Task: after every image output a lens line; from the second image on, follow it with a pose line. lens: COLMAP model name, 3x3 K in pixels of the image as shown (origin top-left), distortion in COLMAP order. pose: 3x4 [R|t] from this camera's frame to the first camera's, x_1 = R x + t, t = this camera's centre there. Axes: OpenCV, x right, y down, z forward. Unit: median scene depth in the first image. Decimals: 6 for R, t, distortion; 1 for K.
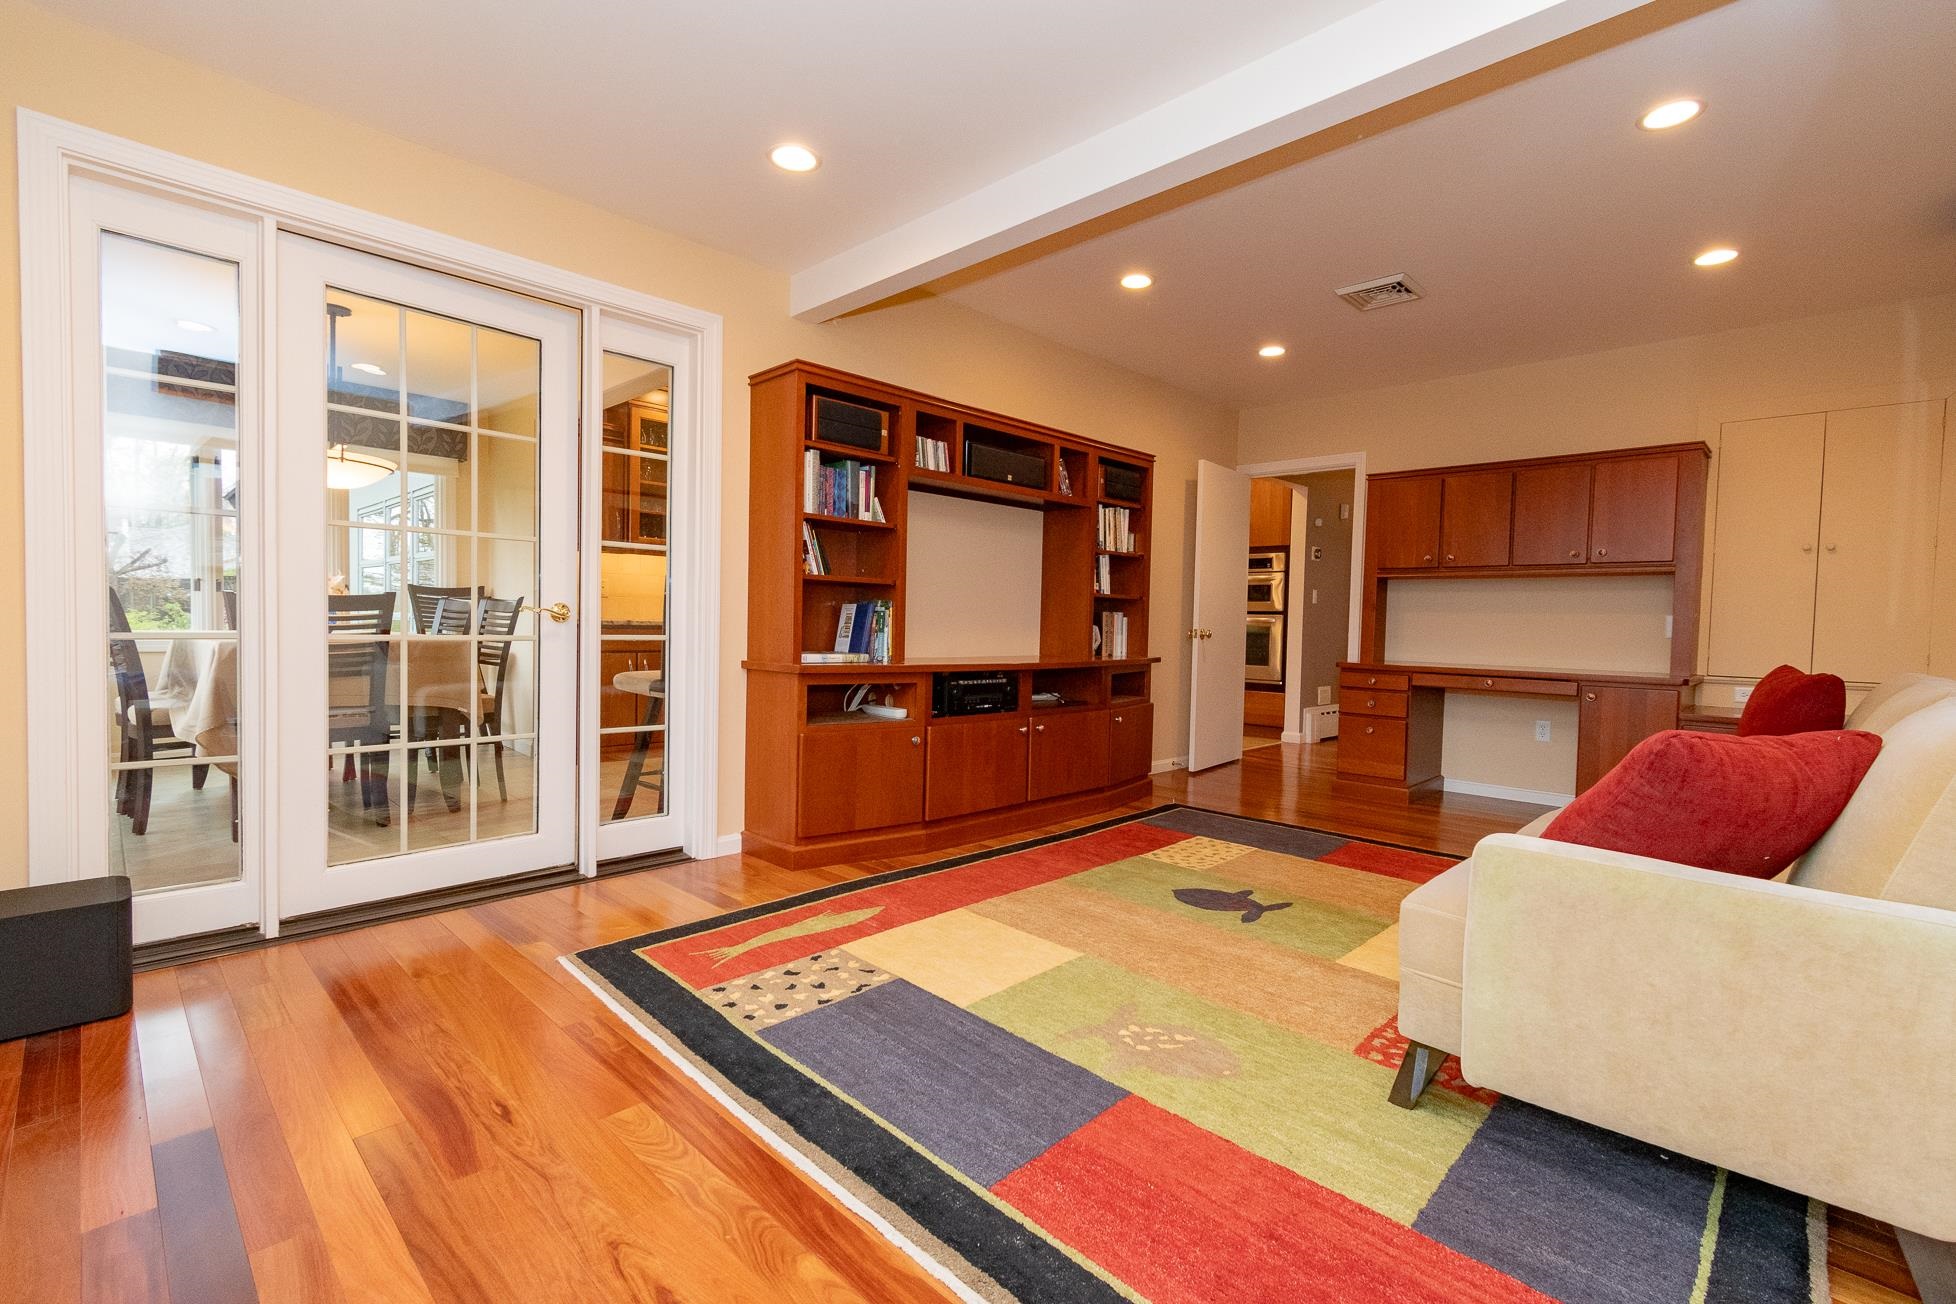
lens RADIAL K [[864.6, 0, 971.6], [0, 864.6, 647.9], [0, 0, 1]] dist [0.001327, 0.000310]
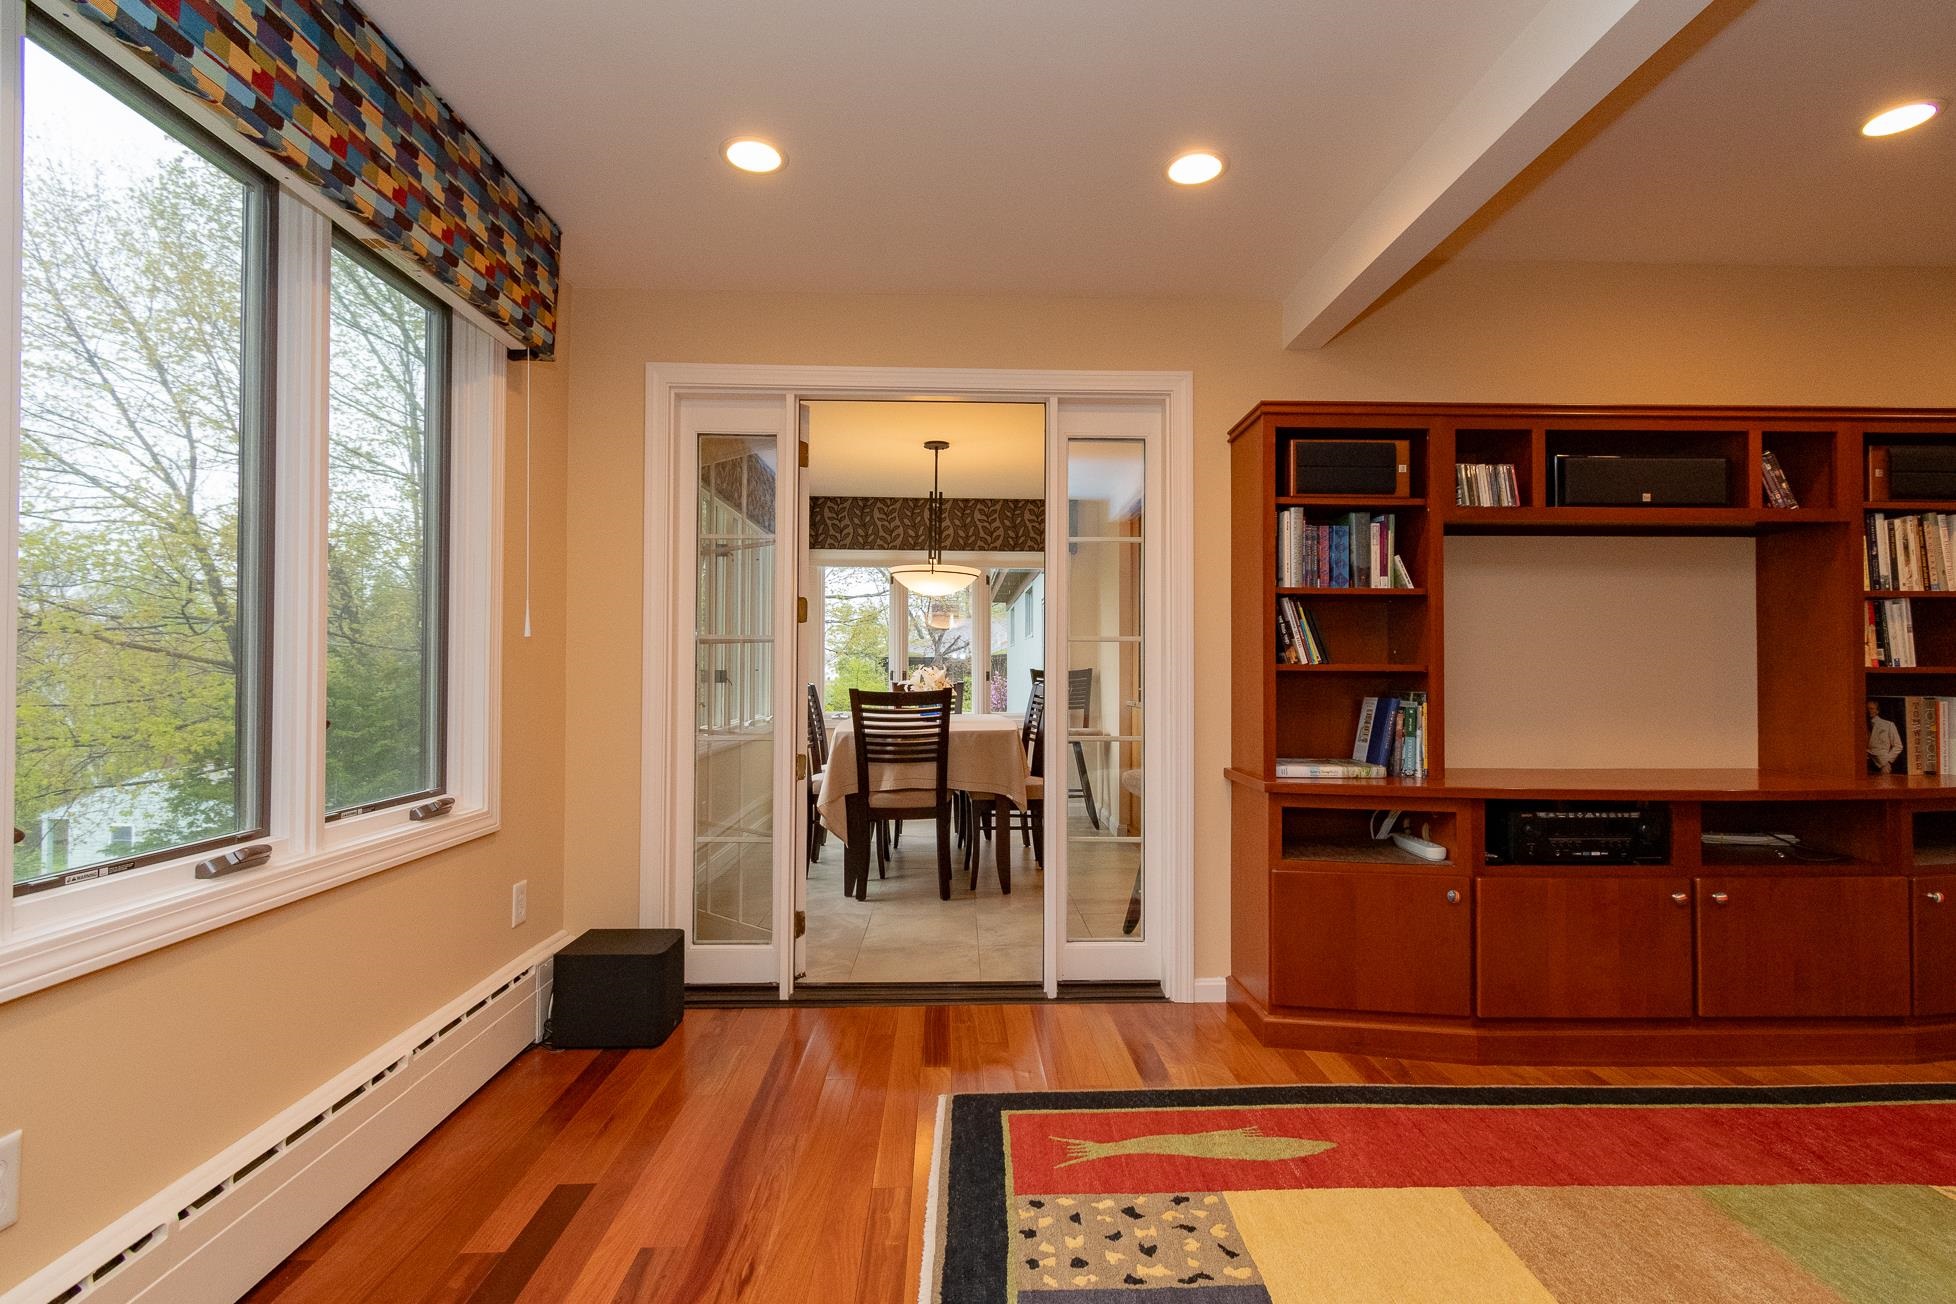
lens RADIAL K [[899.2, 0, 983.3], [0, 899.2, 652.1], [0, 0, 1]] dist [0.001951, 0.000118]
pose [[0.725167, -0.036238, -0.687619, 0.168483], [-0.007398, 0.998147, -0.060405, -0.043398], [0.688533, 0.048890, 0.723555, 0.206256]]
